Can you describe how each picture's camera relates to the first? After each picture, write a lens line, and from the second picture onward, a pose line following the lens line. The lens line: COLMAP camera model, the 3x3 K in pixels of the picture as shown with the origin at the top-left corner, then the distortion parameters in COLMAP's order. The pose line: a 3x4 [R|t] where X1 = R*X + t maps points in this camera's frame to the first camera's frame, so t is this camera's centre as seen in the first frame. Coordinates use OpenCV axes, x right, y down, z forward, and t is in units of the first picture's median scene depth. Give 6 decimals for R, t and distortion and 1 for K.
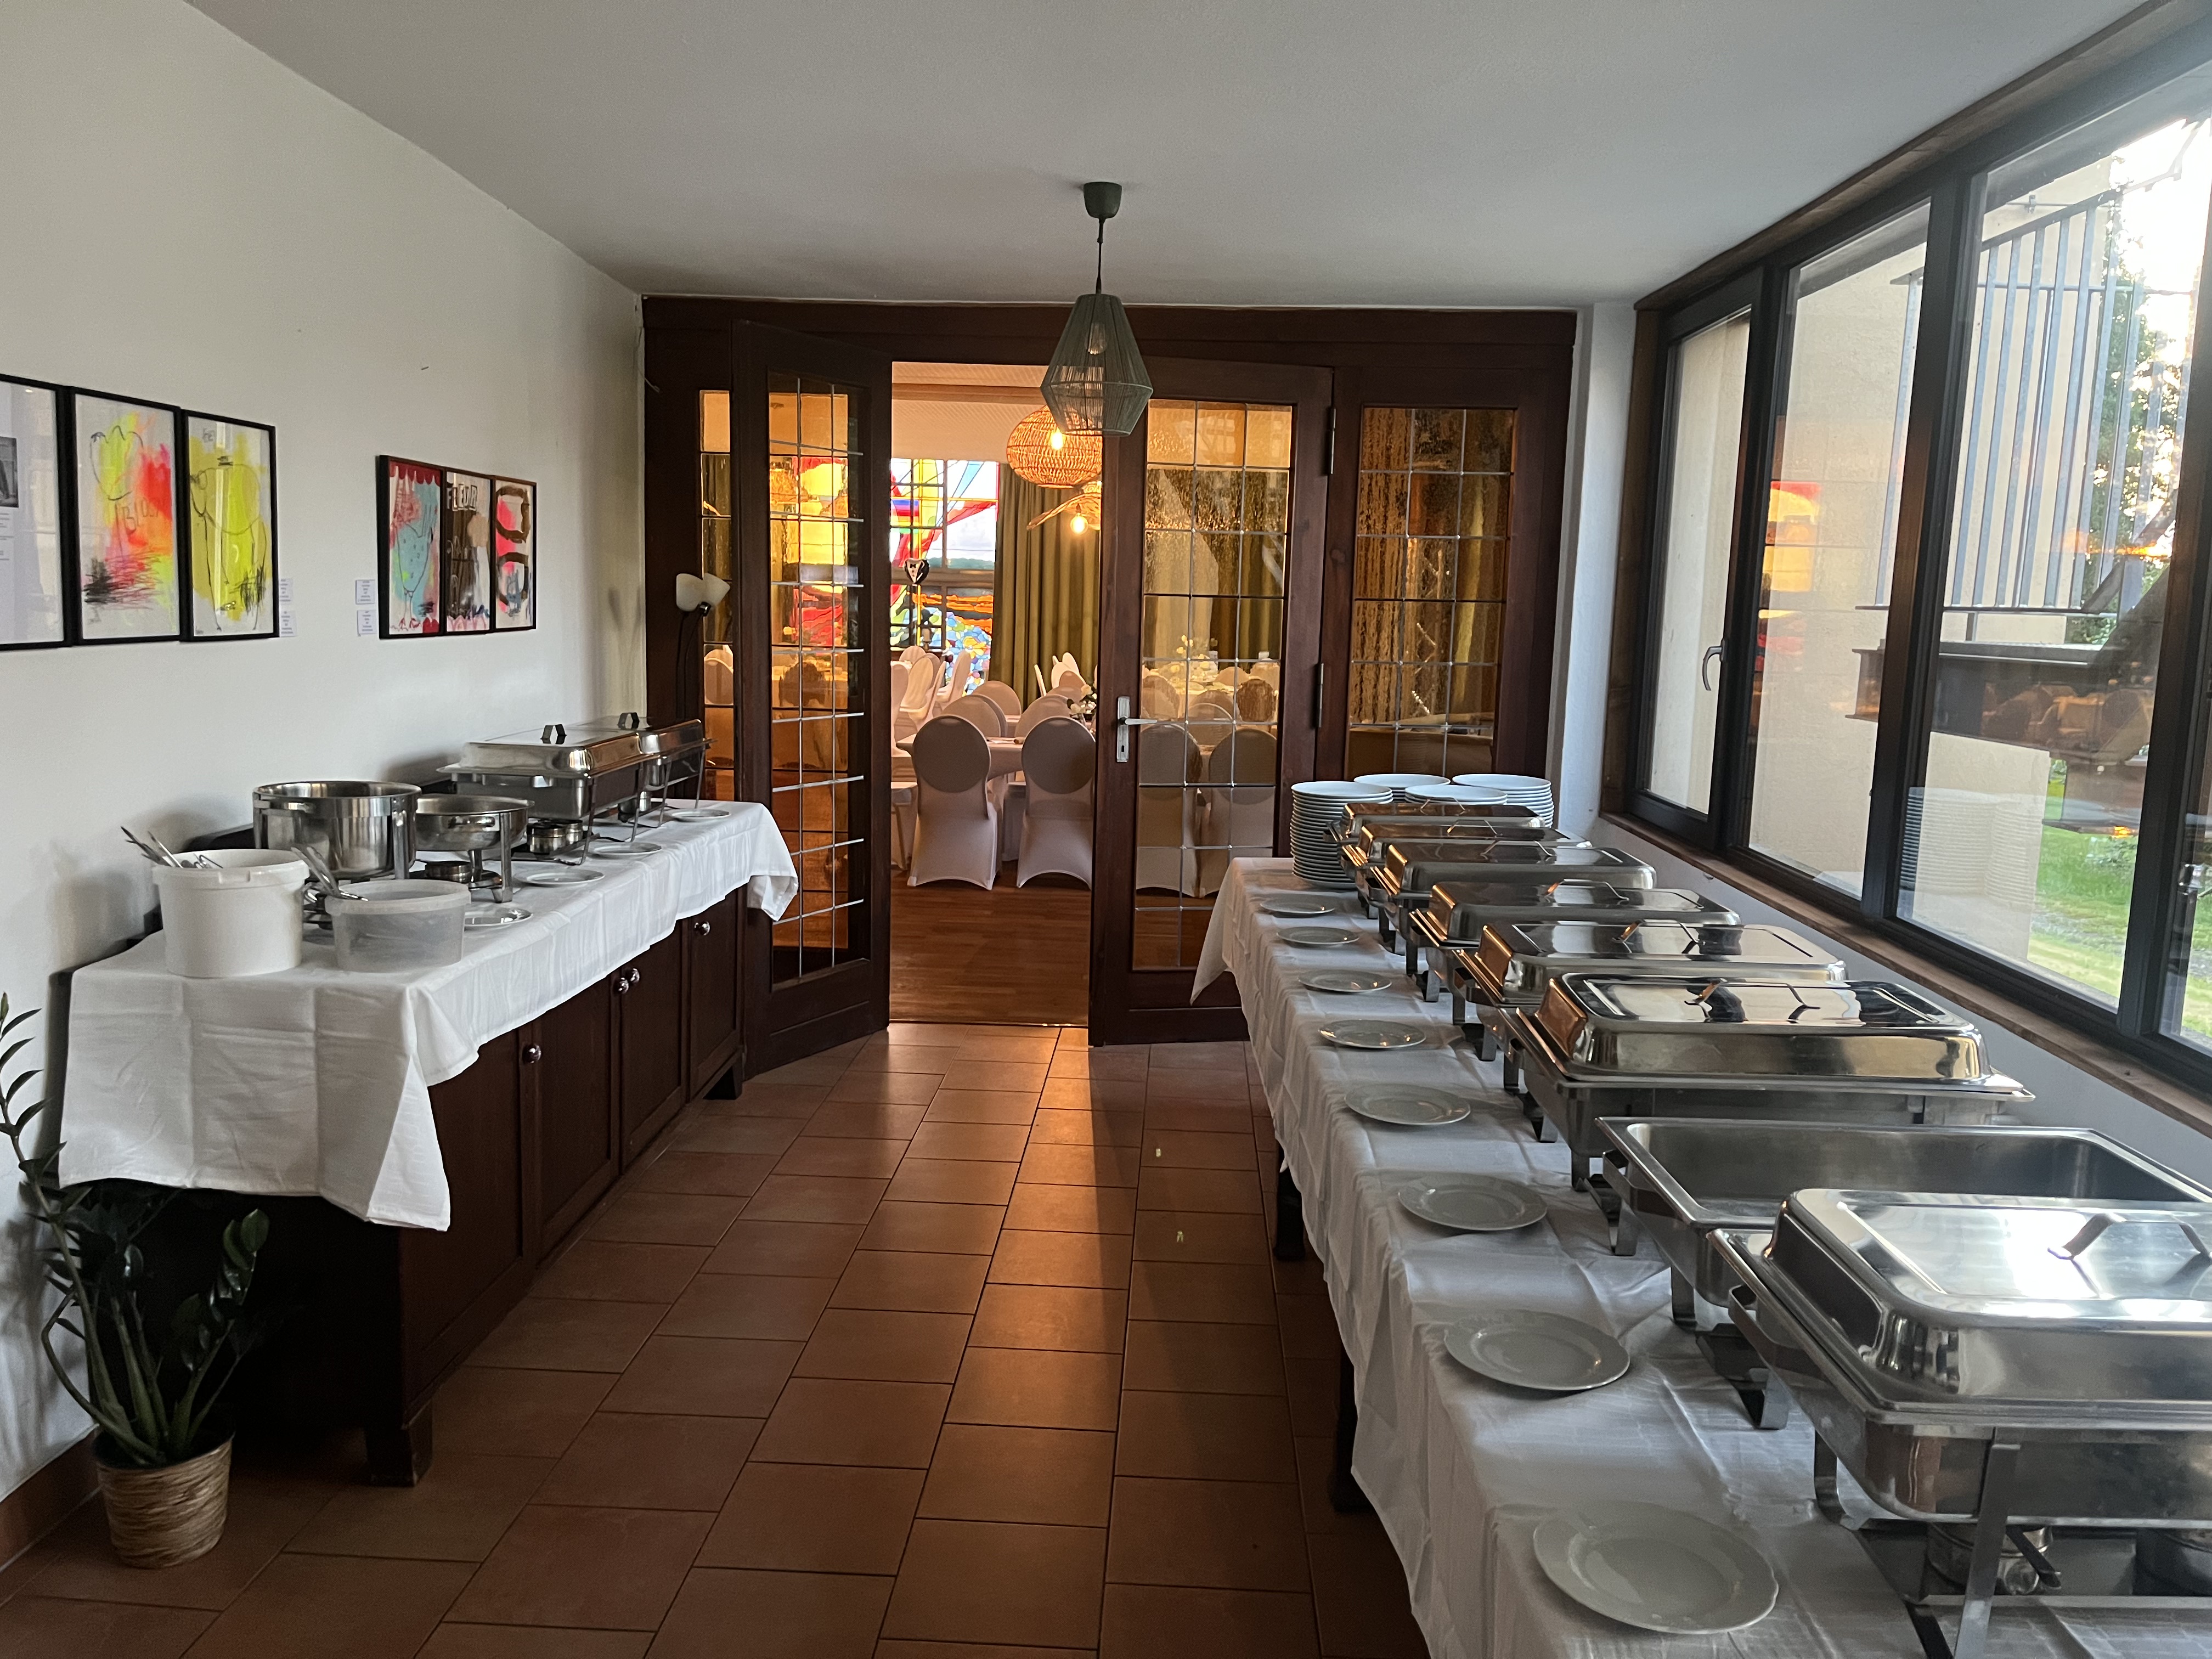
lens RADIAL K [[1673.4, 0, 1105.6], [0, 1673.4, 852.8], [0, 0, 1]] dist [0.049363, -0.052560]
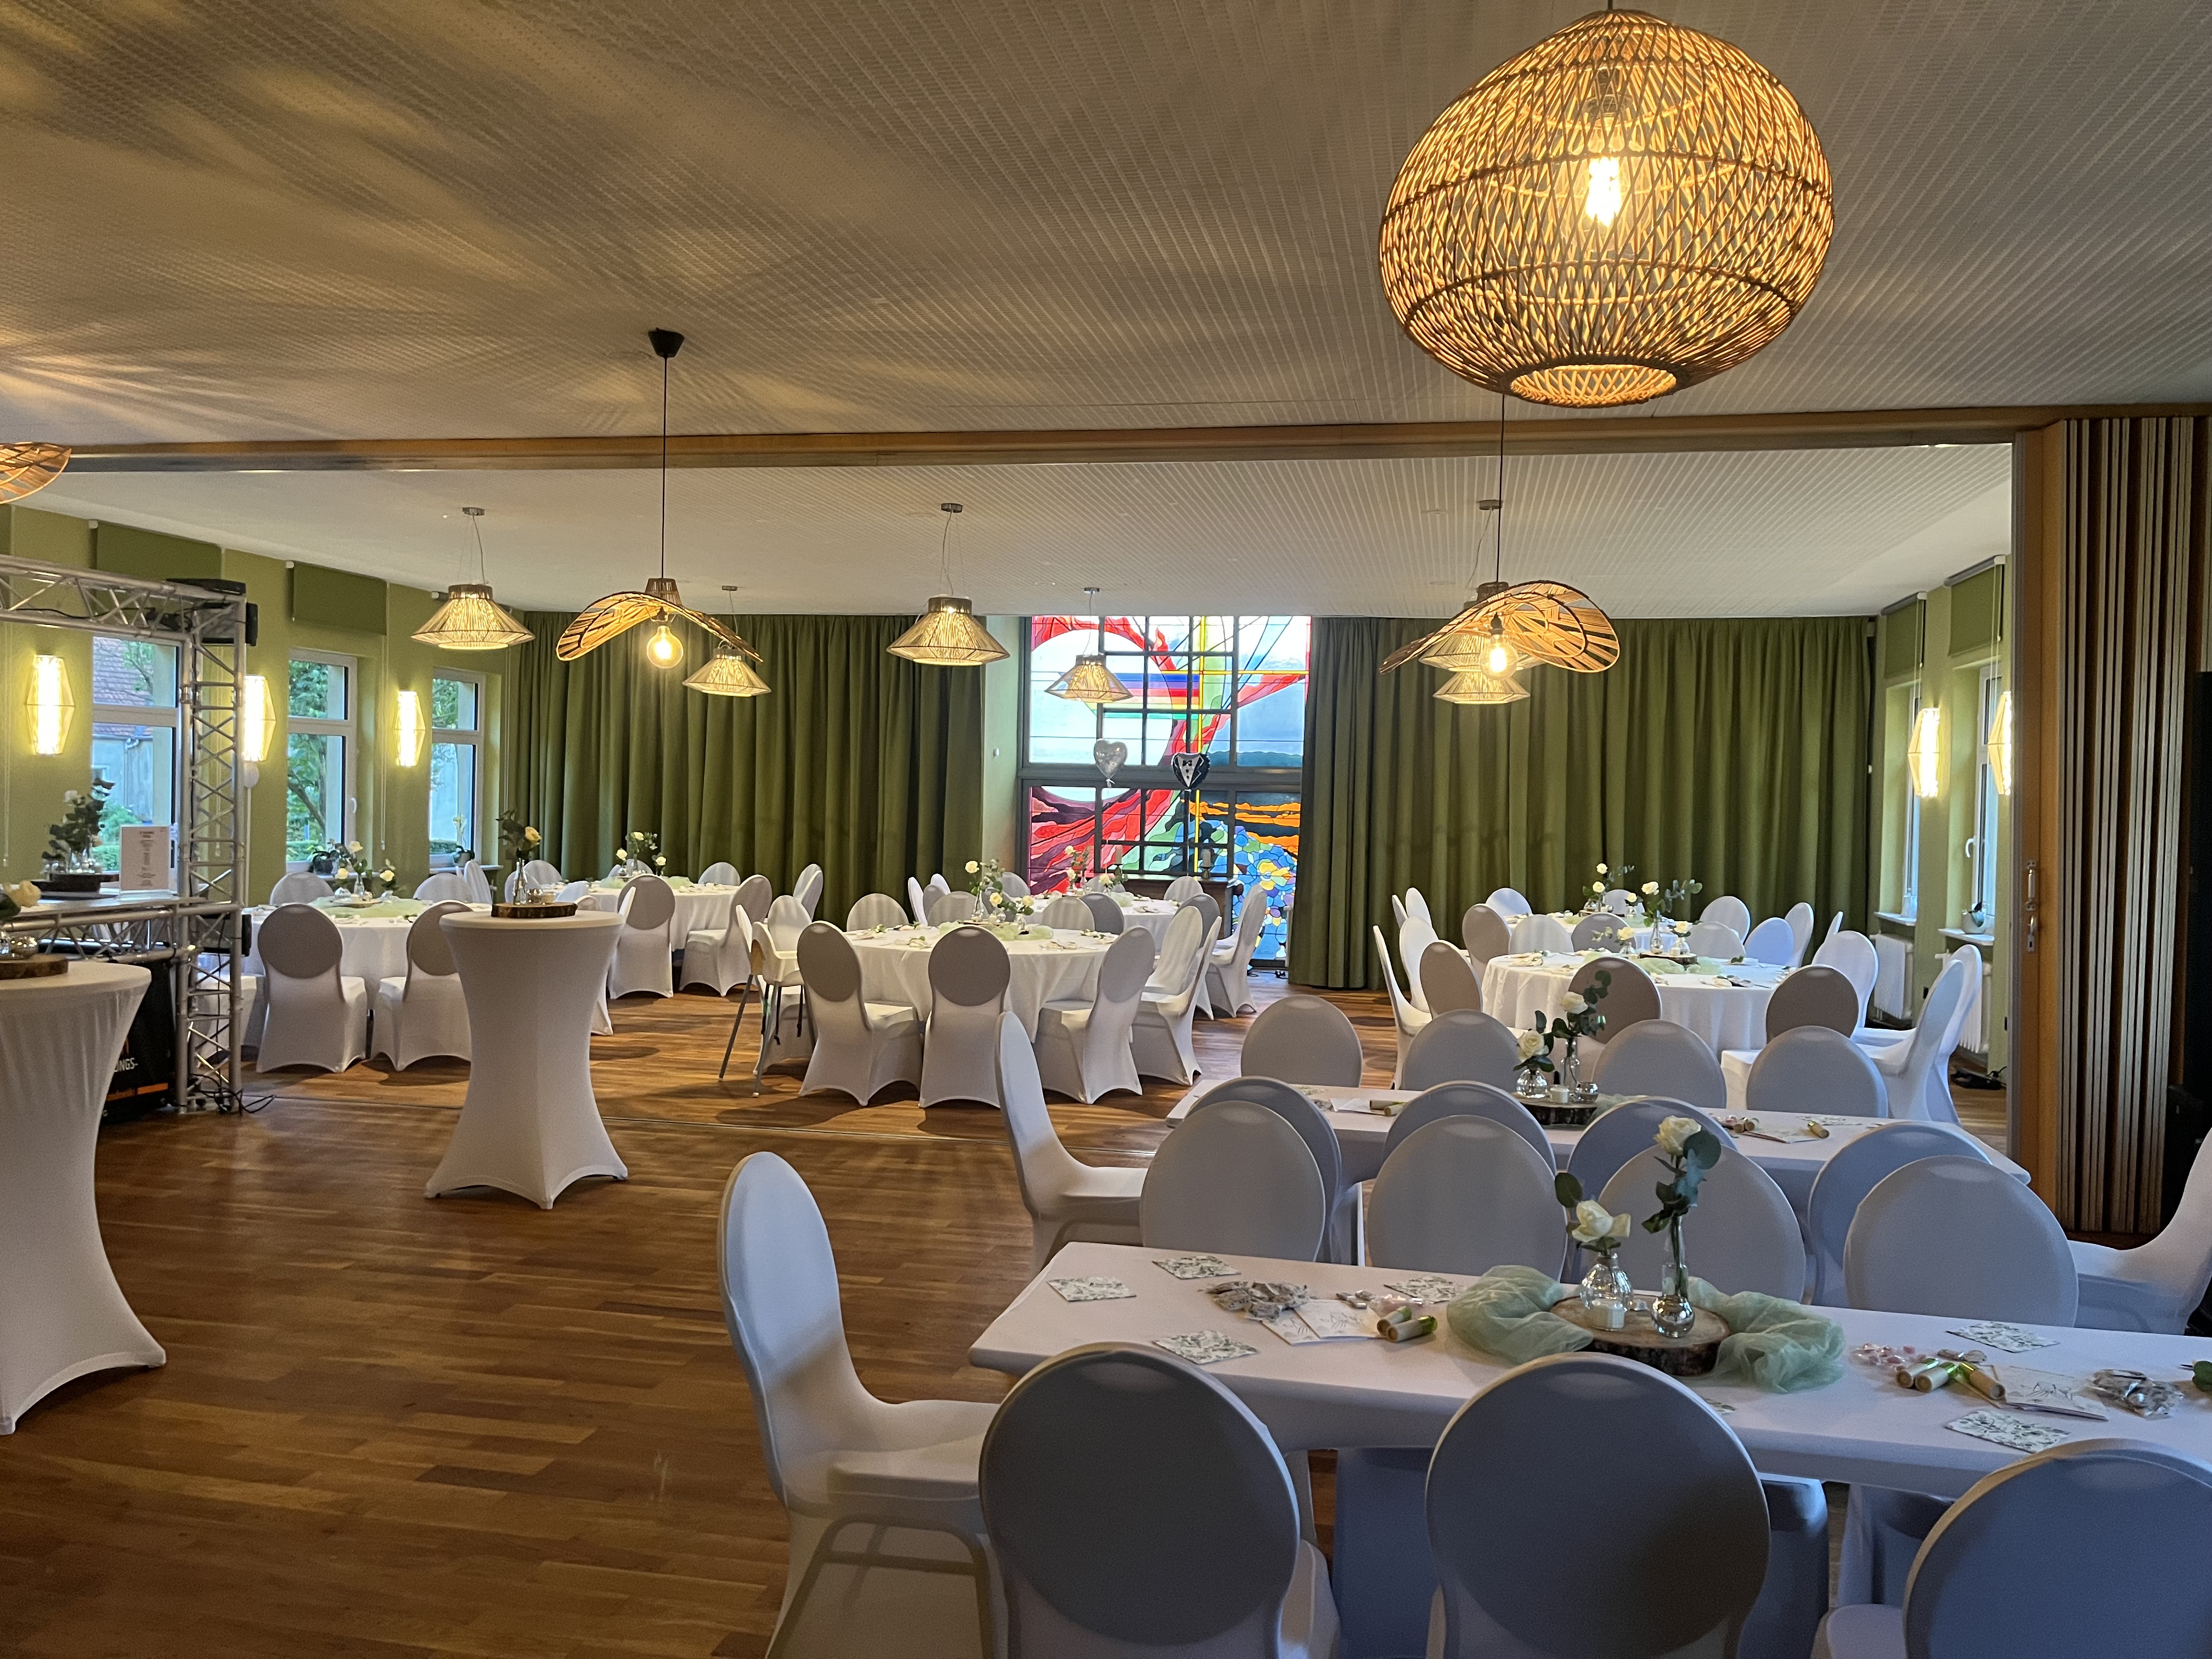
lens RADIAL K [[1673.4, 0, 1116.0], [0, 1673.4, 827.6], [0, 0, 1]] dist [0.049363, -0.052560]
pose [[0.984753, -0.002766, -0.173934, -0.020678], [-0.020496, 0.991064, -0.131800, -0.047682], [0.172745, 0.133356, 0.975897, 0.293069]]
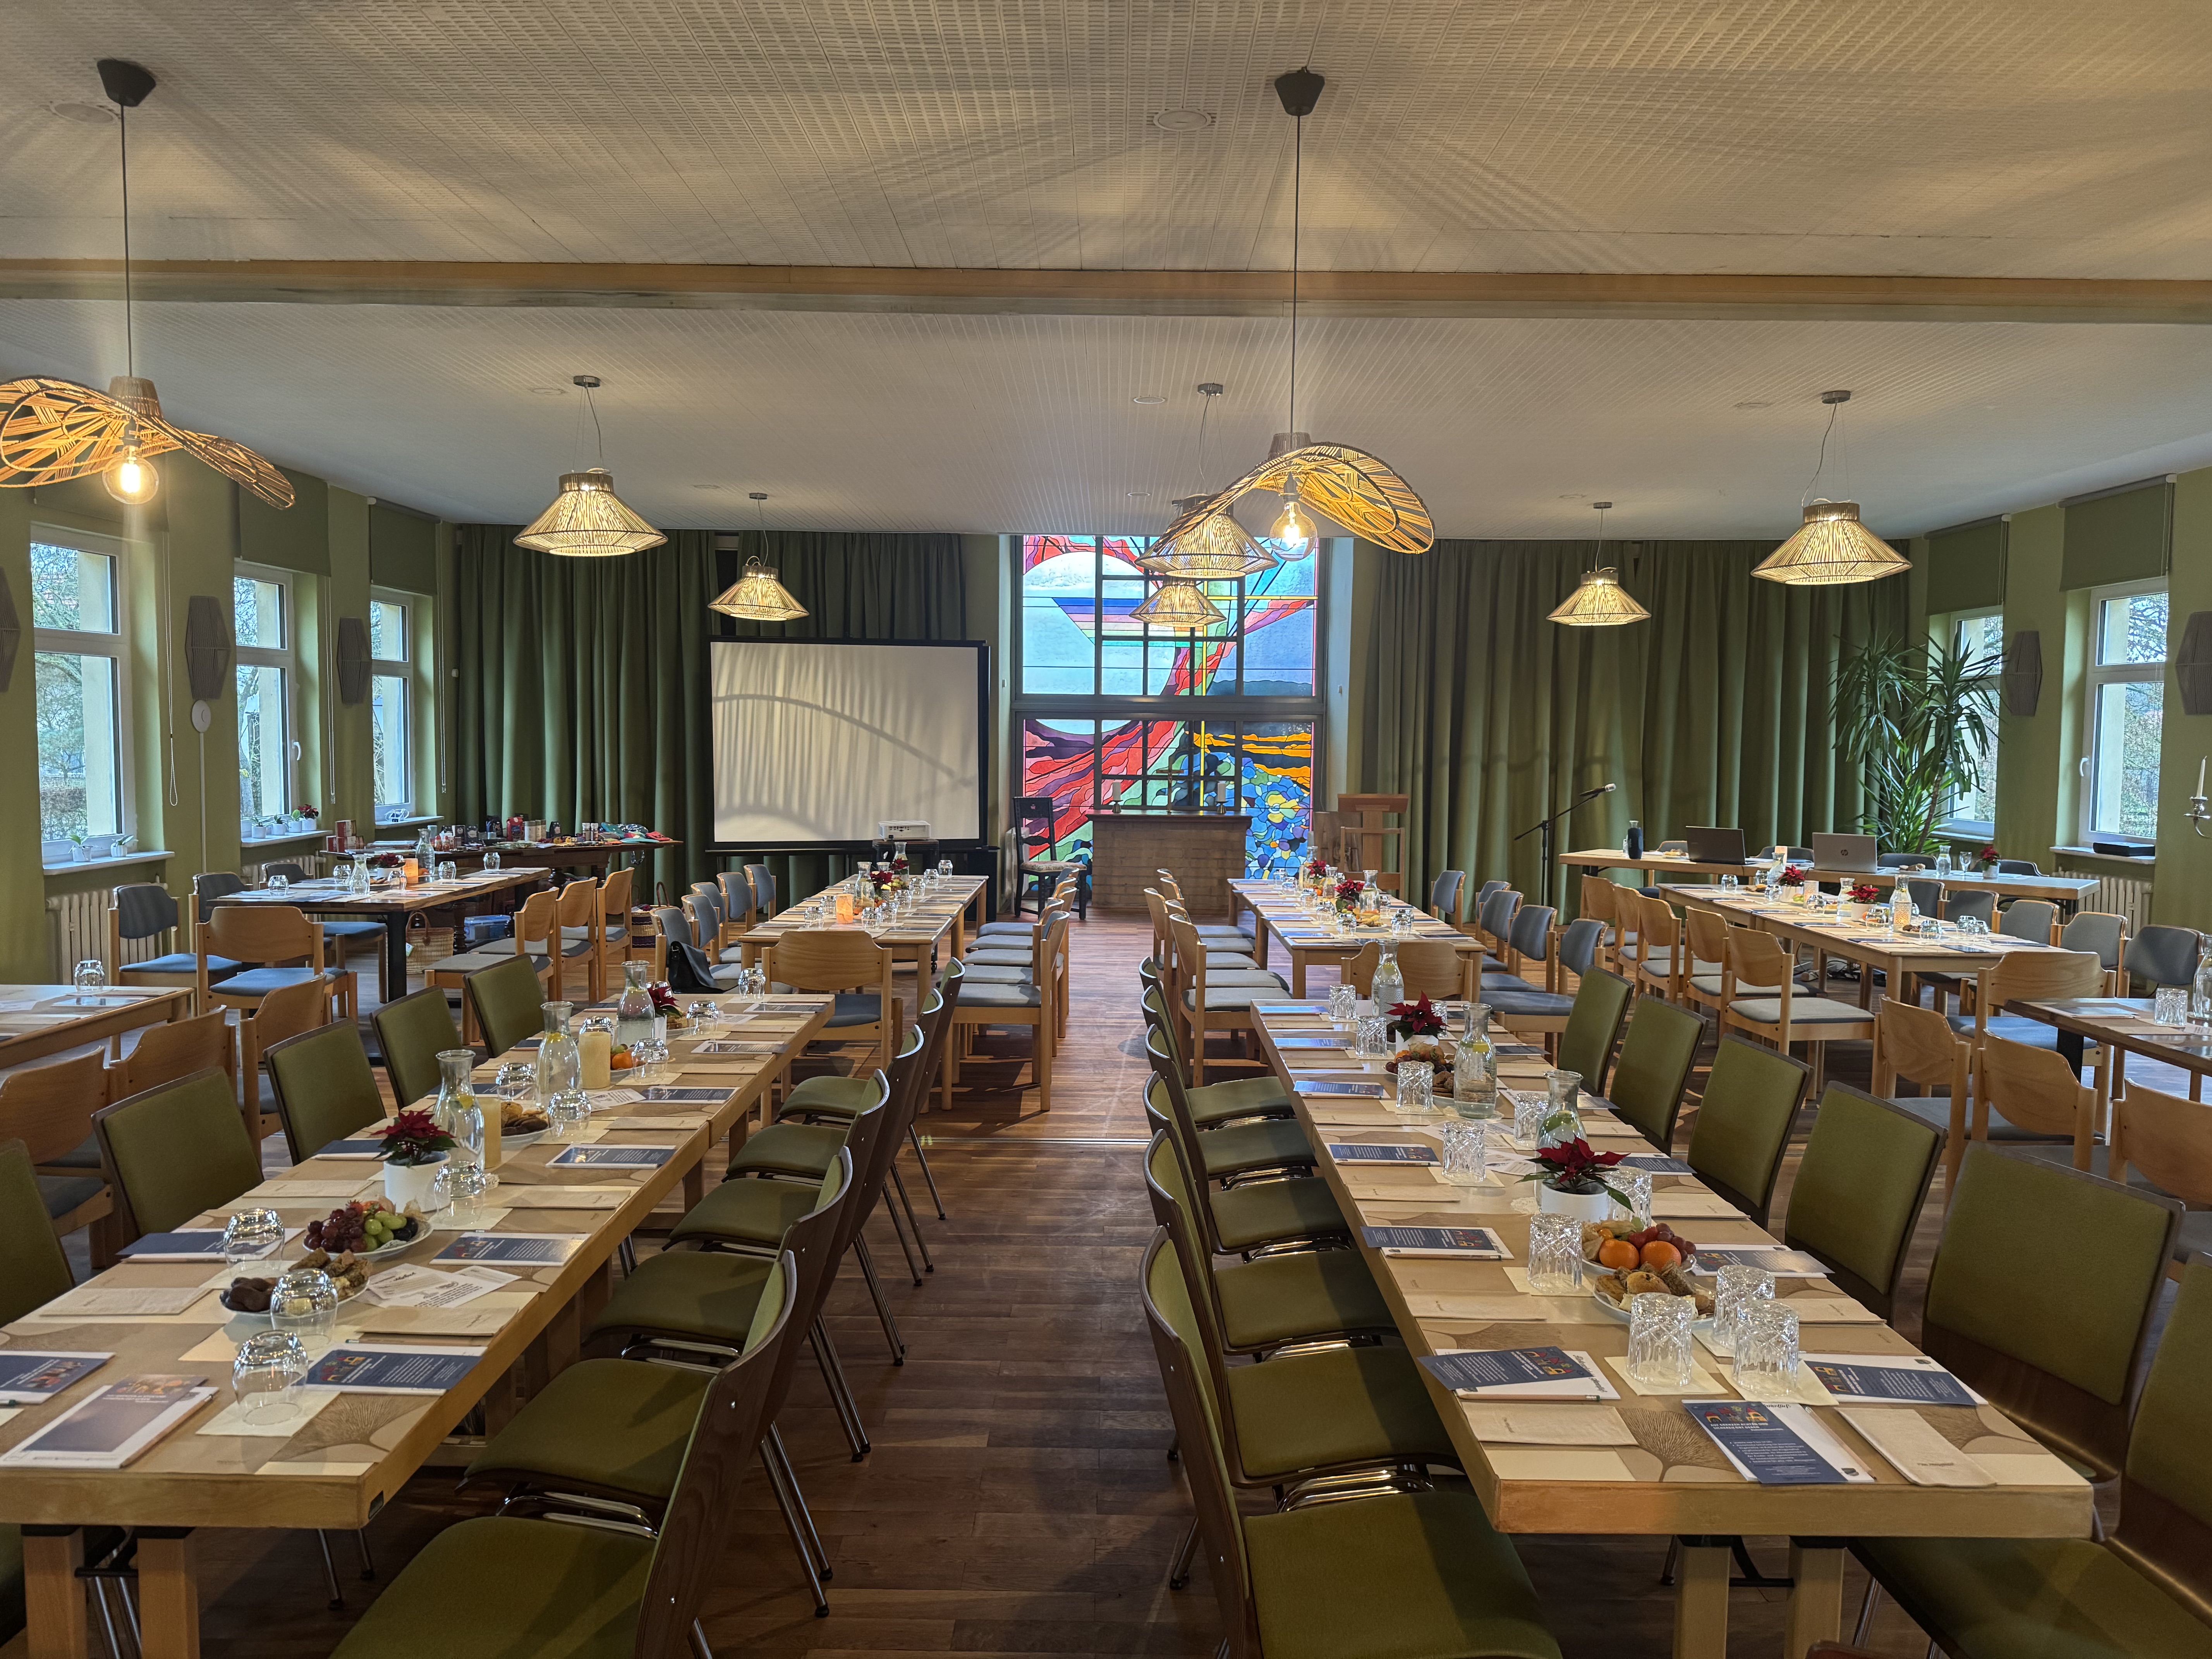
lens RADIAL K [[1569.2, 0, 1109.4], [0, 1569.2, 829.6], [0, 0, 1]] dist [0.076559, -0.003021]
pose [[0.999512, -0.020519, 0.023537, -0.166999], [0.022318, 0.996632, -0.078910, -0.064033], [-0.021839, 0.079397, 0.996604, 0.356067]]
